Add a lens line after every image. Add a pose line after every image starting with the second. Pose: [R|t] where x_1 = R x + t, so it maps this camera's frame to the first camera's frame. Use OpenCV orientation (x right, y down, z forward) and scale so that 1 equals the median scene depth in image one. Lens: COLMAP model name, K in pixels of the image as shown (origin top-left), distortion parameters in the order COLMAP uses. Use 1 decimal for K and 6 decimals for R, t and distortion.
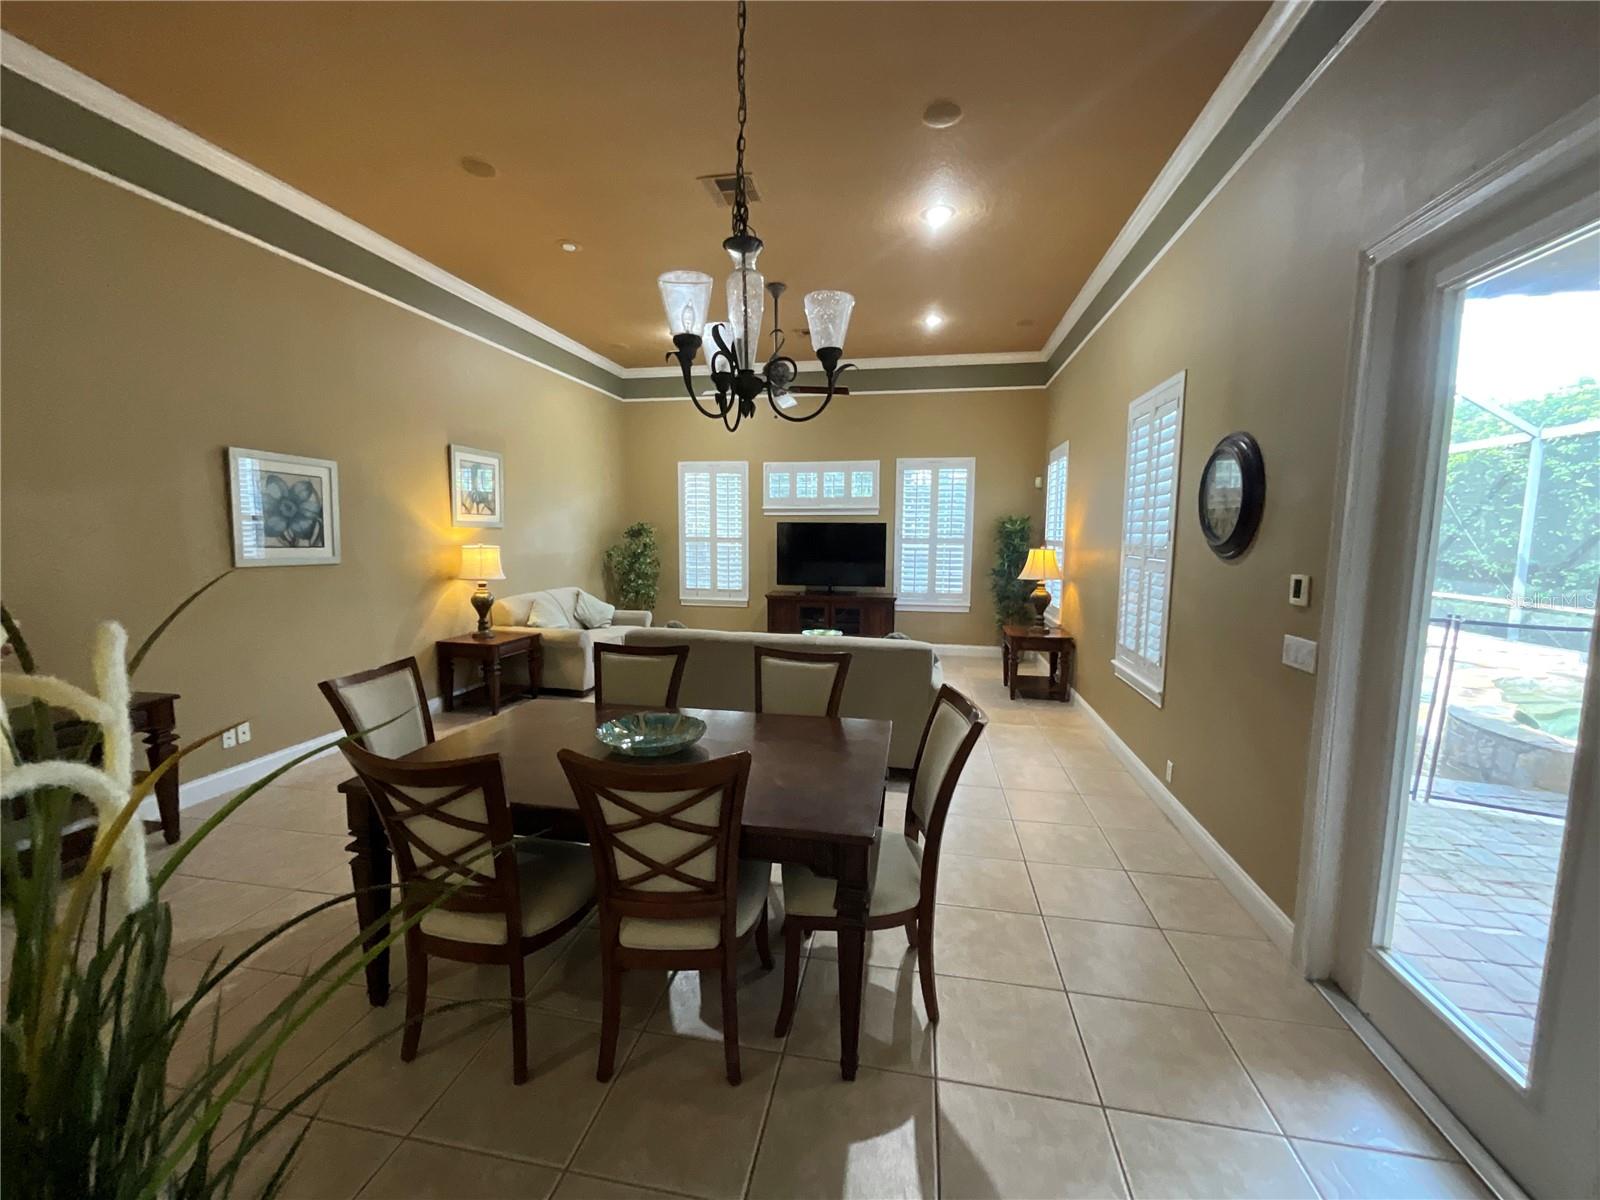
lens RADIAL K [[649.5, 0, 802.1], [0, 649.5, 604.3], [0, 0, 1]] dist [0.008258, -0.000316]
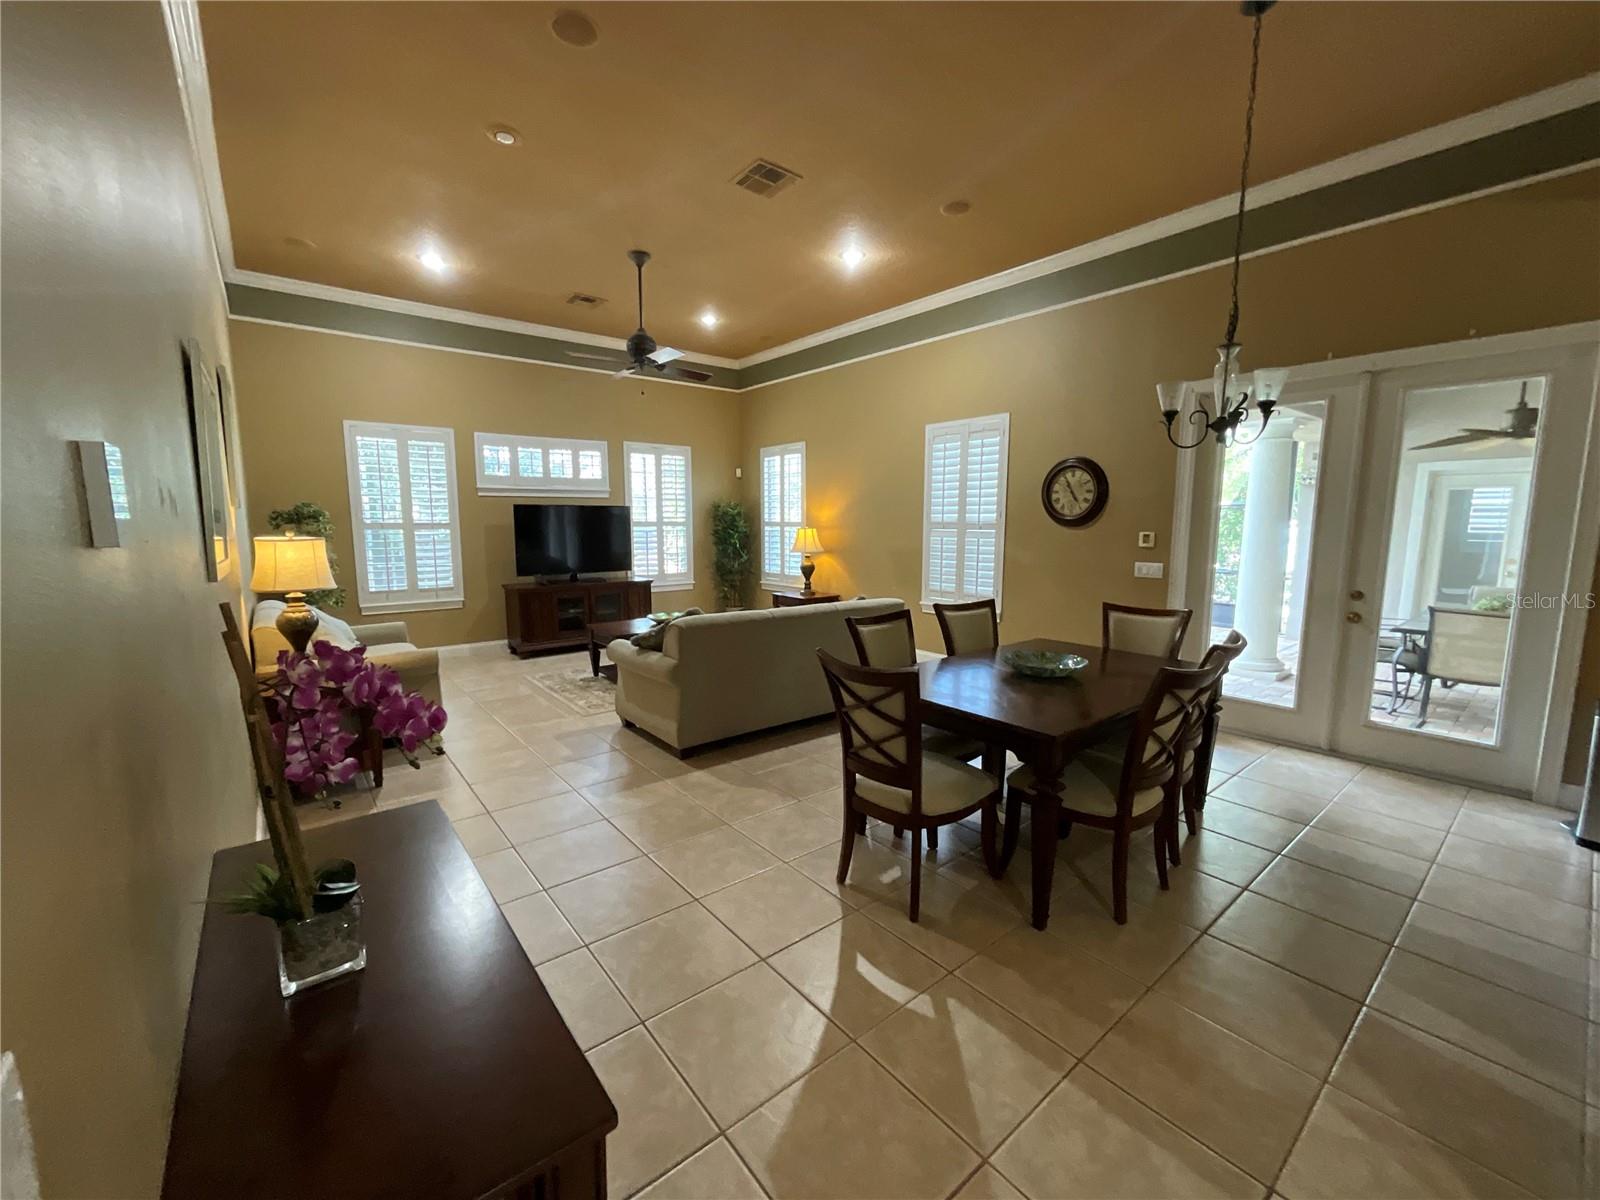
lens RADIAL K [[649.5, 0, 795.4], [0, 649.5, 602.9], [0, 0, 1]] dist [0.008258, -0.000316]
pose [[0.650878, -0.104465, 0.751961, -0.463487], [0.090814, 0.994089, 0.059495, -0.013690], [-0.753731, 0.029565, 0.656517, 0.155062]]
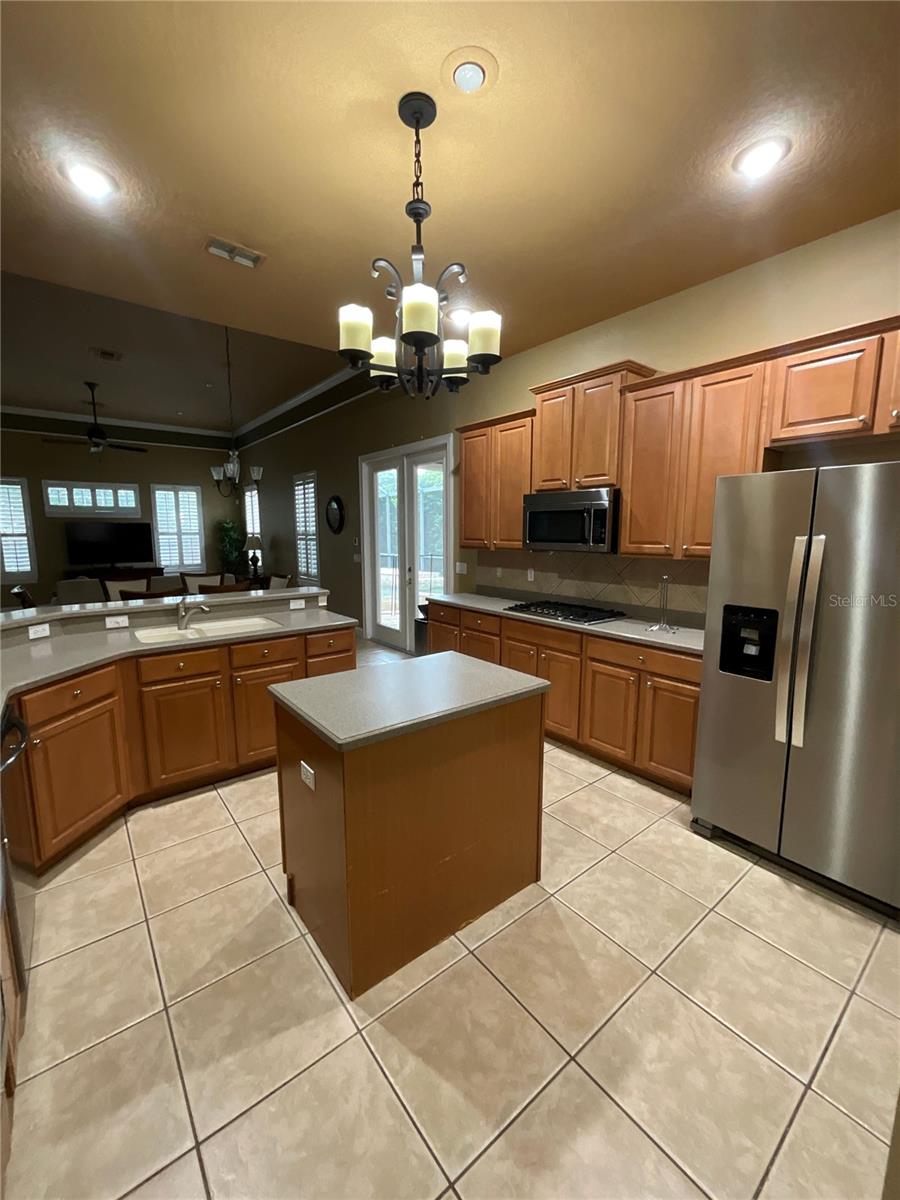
lens RADIAL K [[487.1, 0, 445.9], [0, 487.1, 596.3], [0, 0, 1]] dist [0.008258, -0.000316]
pose [[0.665754, -0.107456, 0.738393, -0.302591], [0.091922, 0.993850, 0.061752, 0.051526], [-0.740487, 0.026763, 0.671537, -0.384505]]
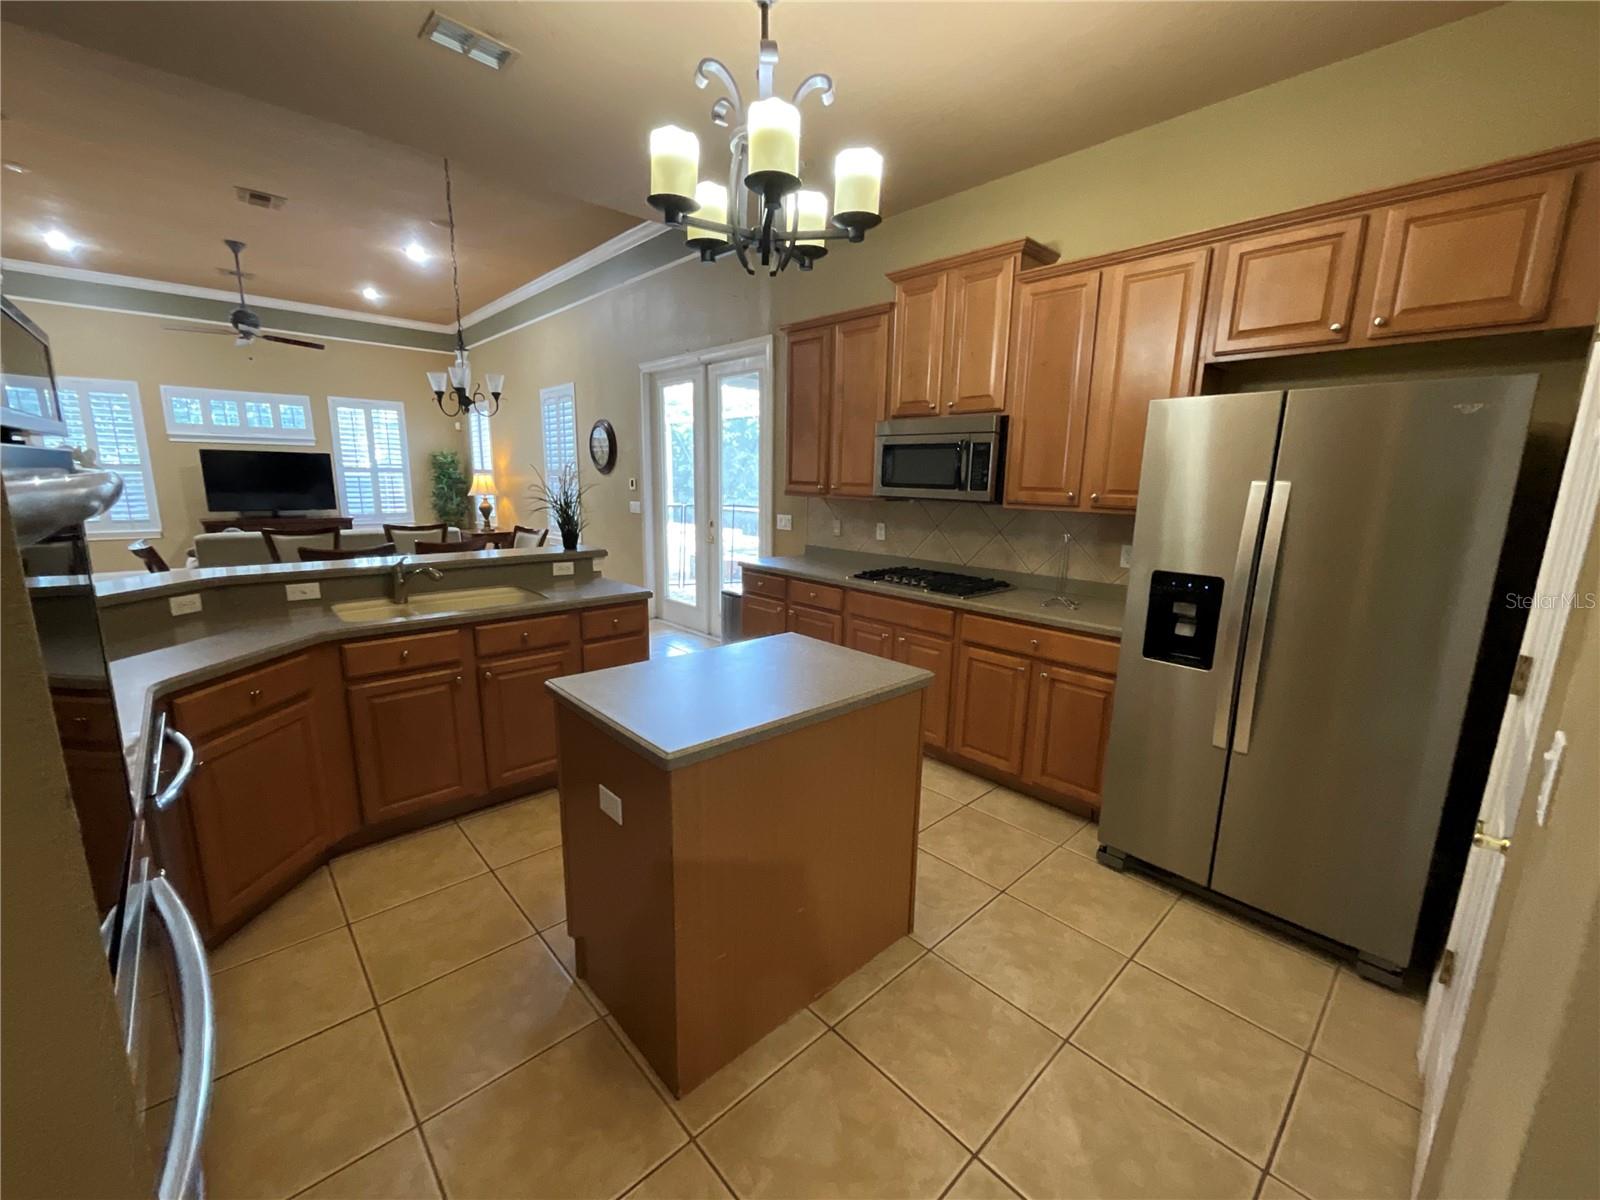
lens RADIAL K [[649.5, 0, 794.6], [0, 649.5, 599.9], [0, 0, 1]] dist [0.008258, -0.000316]
pose [[0.606983, -0.148197, 0.780775, -0.308907], [0.080129, 0.988865, 0.125400, 0.052553], [-0.790665, -0.013553, 0.612100, -0.364206]]
